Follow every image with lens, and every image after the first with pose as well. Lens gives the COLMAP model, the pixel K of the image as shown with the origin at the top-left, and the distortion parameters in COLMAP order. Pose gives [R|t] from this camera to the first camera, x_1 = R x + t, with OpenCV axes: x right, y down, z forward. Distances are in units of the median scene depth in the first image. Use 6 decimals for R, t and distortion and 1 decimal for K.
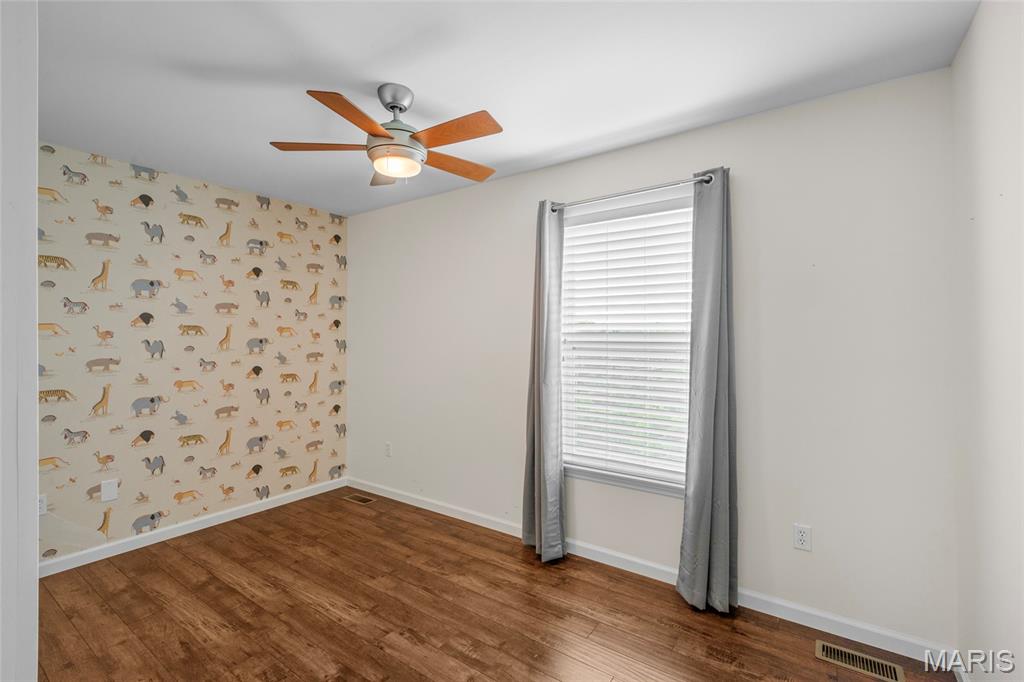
lens RADIAL K [[453.3, 0, 511.2], [0, 453.3, 334.9], [0, 0, 1]] dist [-0.000440, 0.002278]
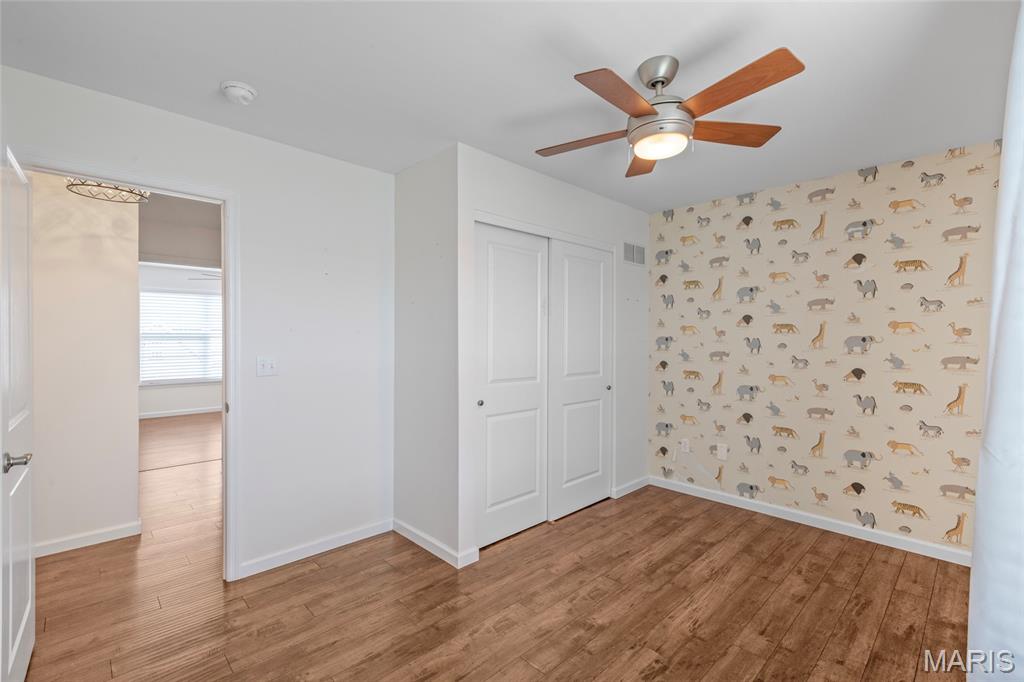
lens RADIAL K [[453.3, 0, 509.3], [0, 453.3, 335.1], [0, 0, 1]] dist [-0.000440, 0.002278]
pose [[-0.190964, -0.002129, -0.981595, 0.488461], [0.009755, 0.999944, -0.004067, 0.003135], [0.981549, -0.010352, -0.190933, 0.610241]]
